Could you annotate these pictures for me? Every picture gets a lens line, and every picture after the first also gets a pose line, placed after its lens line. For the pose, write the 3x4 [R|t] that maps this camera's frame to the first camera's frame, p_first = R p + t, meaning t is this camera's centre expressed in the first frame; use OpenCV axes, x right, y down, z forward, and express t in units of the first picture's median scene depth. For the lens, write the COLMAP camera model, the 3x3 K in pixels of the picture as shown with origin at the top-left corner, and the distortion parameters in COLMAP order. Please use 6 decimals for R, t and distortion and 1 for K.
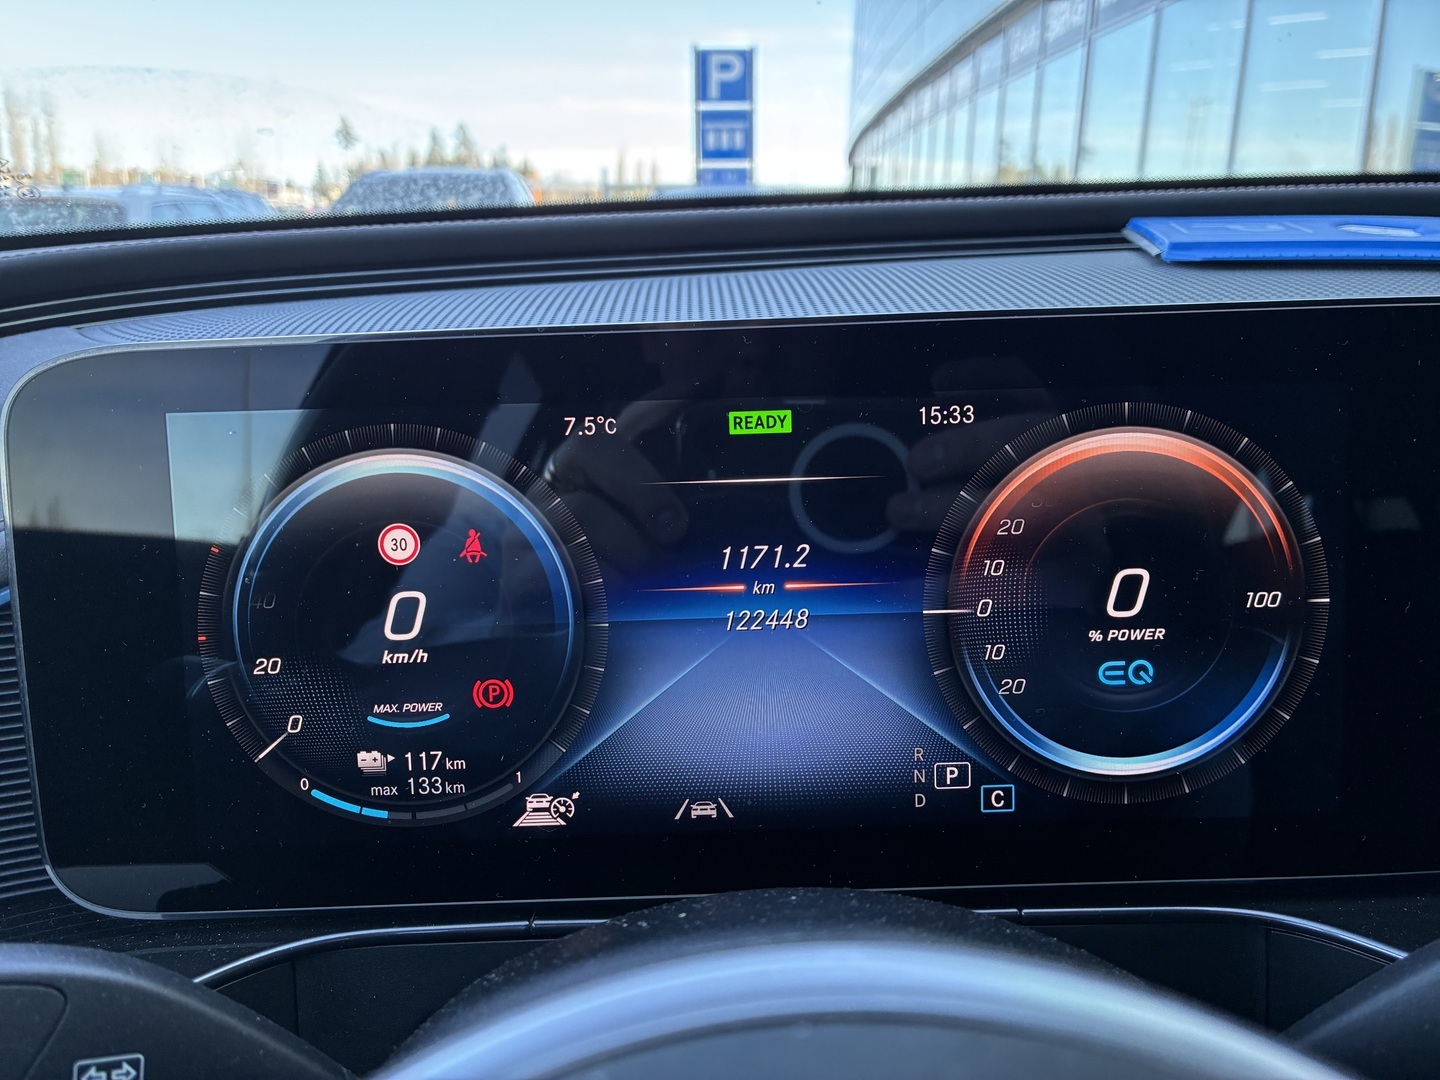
lens RADIAL K [[1098.8, 0, 720.0], [0, 1098.8, 540.0], [0, 0, 1]] dist [0.112234, -0.003243]
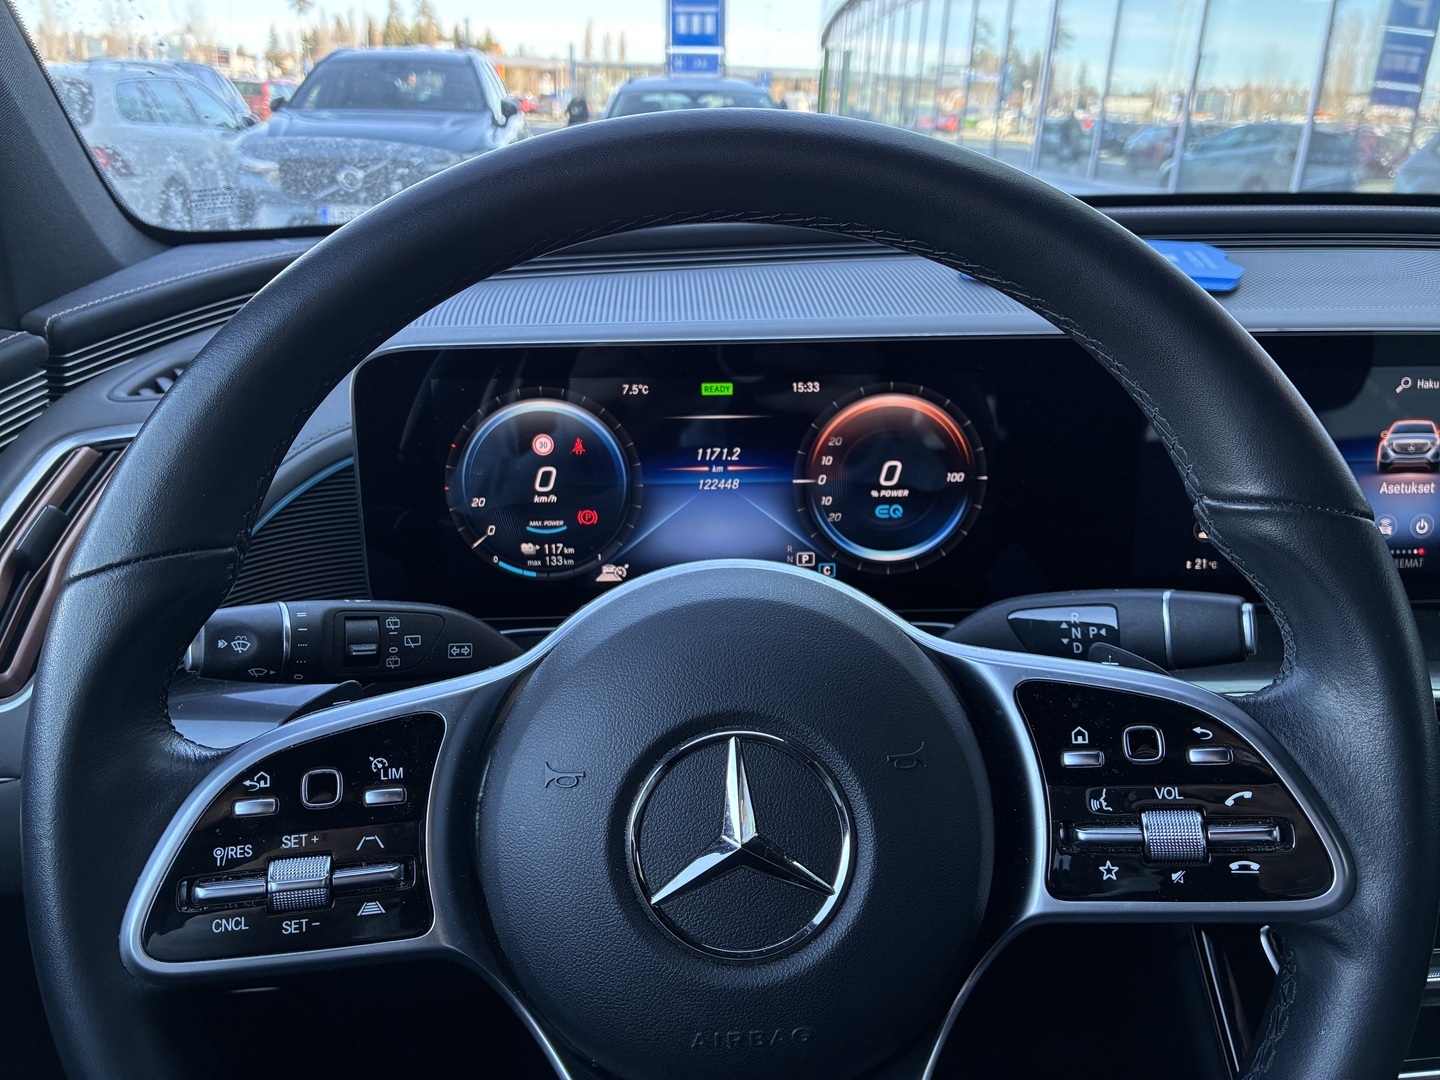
lens RADIAL K [[1098.8, 0, 720.0], [0, 1098.8, 540.0], [0, 0, 1]] dist [0.112234, -0.003243]
pose [[0.999385, 0.012976, 0.032576, -0.021419], [-0.016028, 0.995325, 0.095238, -0.020362], [-0.031188, -0.095702, 0.994921, -1.068545]]
